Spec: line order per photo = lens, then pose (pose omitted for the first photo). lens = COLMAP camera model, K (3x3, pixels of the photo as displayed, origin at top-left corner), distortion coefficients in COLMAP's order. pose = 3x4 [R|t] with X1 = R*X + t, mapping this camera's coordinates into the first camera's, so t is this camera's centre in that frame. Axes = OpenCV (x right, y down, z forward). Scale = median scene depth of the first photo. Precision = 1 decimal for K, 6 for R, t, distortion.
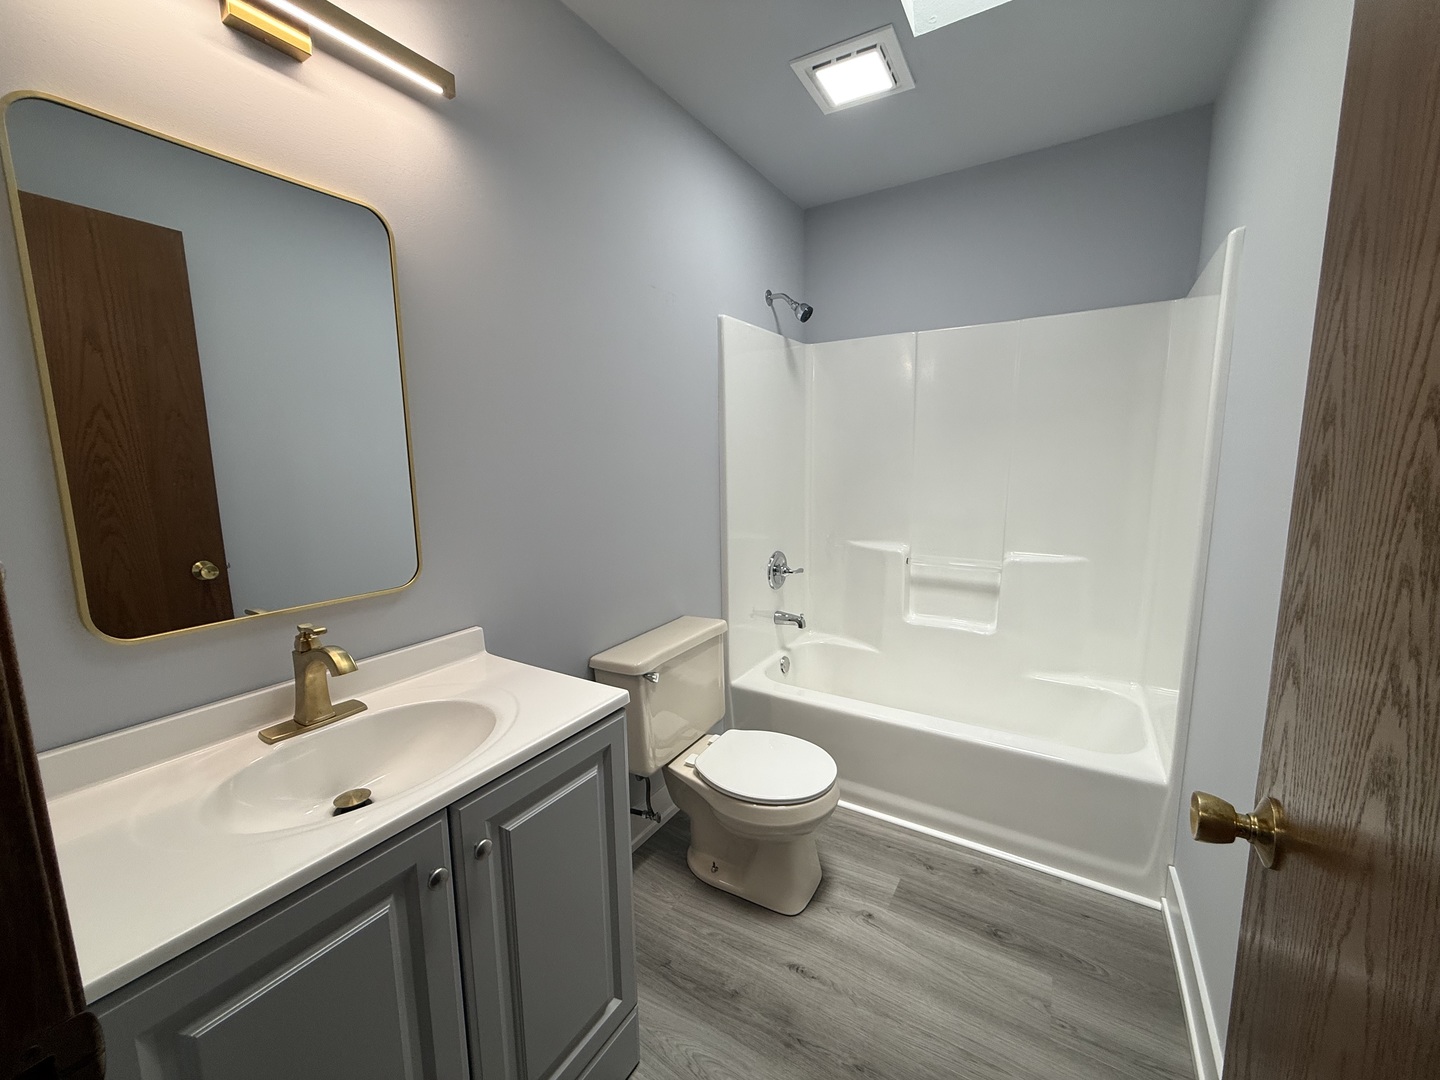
lens RADIAL K [[571.9, 0, 720.0], [0, 571.9, 540.0], [0, 0, 1]] dist [0.000639, 0.000010]
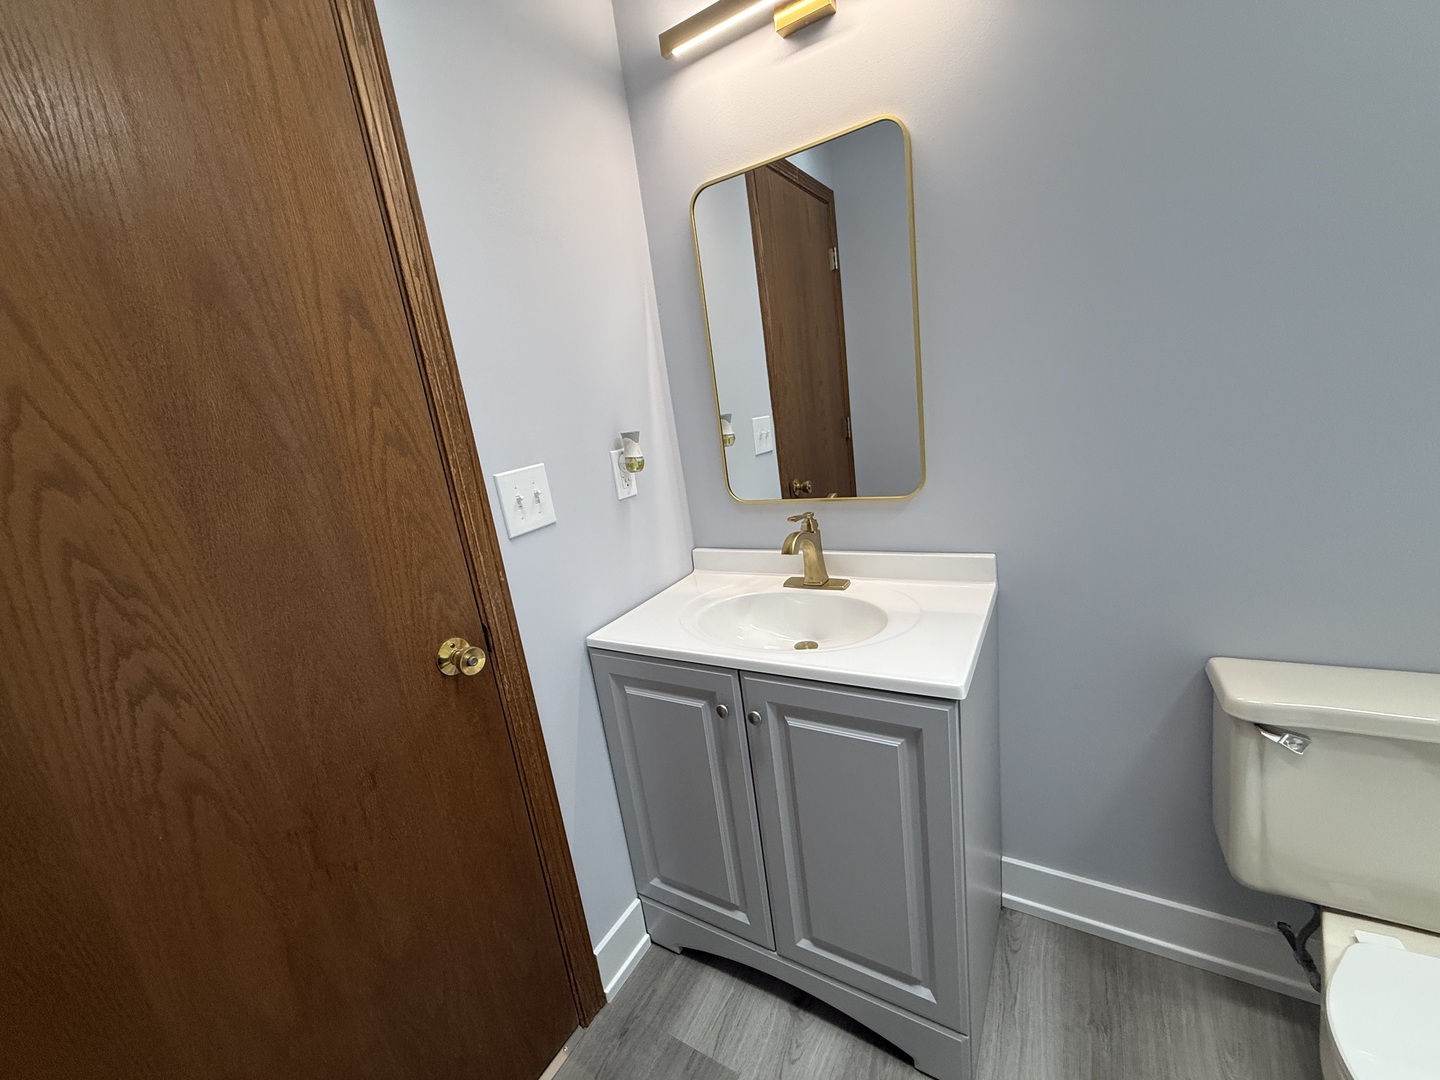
lens RADIAL K [[571.9, 0, 720.0], [0, 571.9, 540.0], [0, 0, 1]] dist [0.000639, 0.000010]
pose [[0.022098, 0.247519, -0.968631, 0.607241], [-0.008619, 0.968879, 0.247385, -0.124567], [0.999719, 0.002882, 0.023544, 0.780508]]
